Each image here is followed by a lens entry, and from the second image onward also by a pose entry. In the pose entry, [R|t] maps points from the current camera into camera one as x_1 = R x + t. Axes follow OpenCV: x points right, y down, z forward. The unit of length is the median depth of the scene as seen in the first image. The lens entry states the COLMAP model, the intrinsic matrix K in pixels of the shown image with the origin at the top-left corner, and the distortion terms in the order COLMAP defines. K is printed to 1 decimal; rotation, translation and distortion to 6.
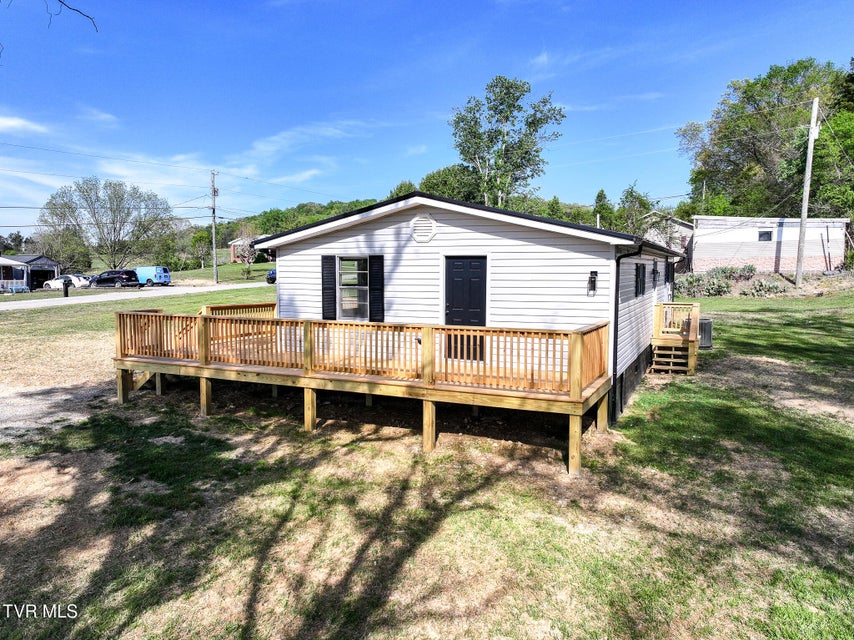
lens RADIAL K [[601.6, 0, 429.9], [0, 601.6, 320.9], [0, 0, 1]] dist [0.005445, 0.003193]
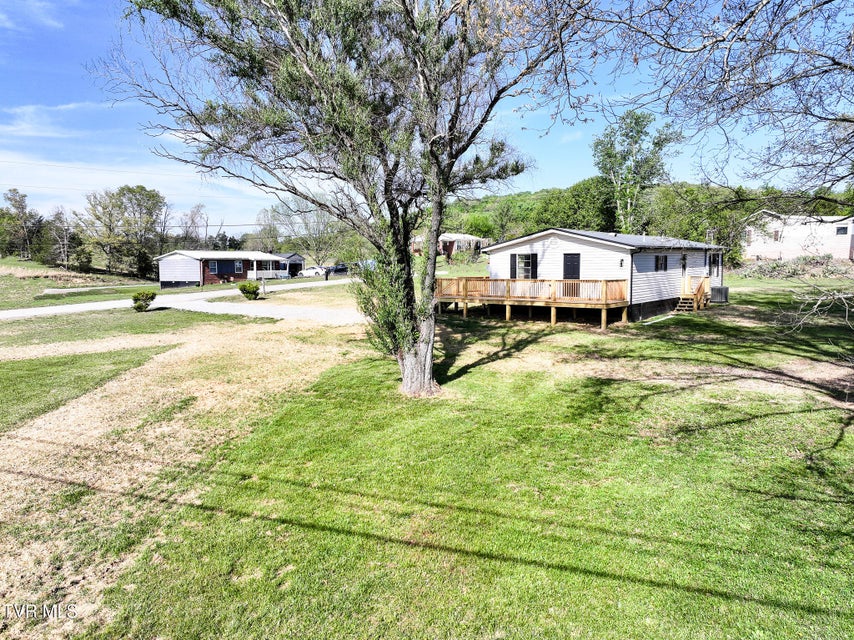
lens RADIAL K [[601.6, 0, 429.9], [0, 601.6, 320.9], [0, 0, 1]] dist [0.005445, 0.003193]
pose [[0.968506, 0.014971, -0.248541, 0.111551], [-0.011656, 0.999822, 0.014803, 0.132227], [0.248718, -0.011440, 0.968508, -1.471462]]
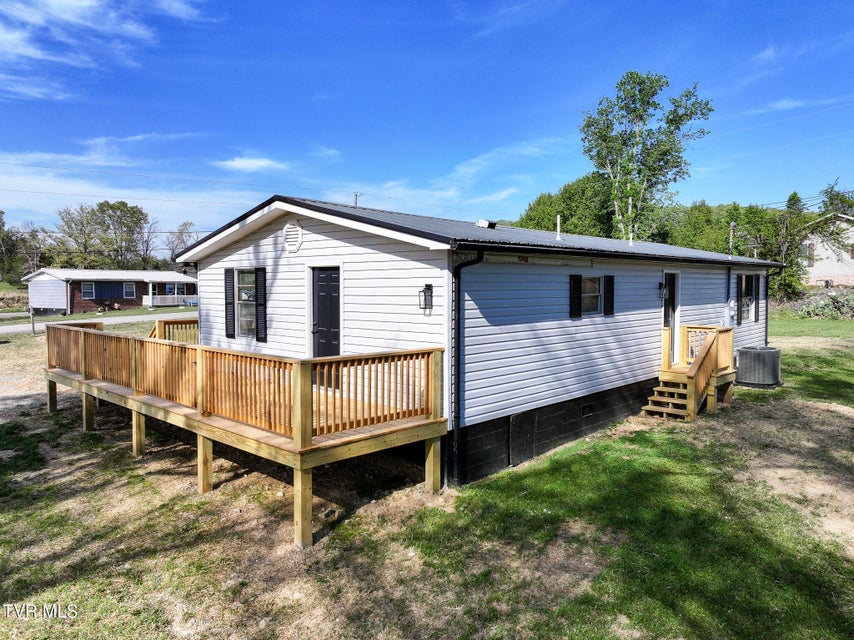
lens RADIAL K [[601.6, 0, 429.9], [0, 601.6, 320.9], [0, 0, 1]] dist [0.005445, 0.003193]
pose [[0.949874, 0.016891, -0.312177, 0.468198], [-0.025457, 0.999402, -0.023384, -0.014345], [0.311596, 0.030159, 0.949736, 0.227981]]
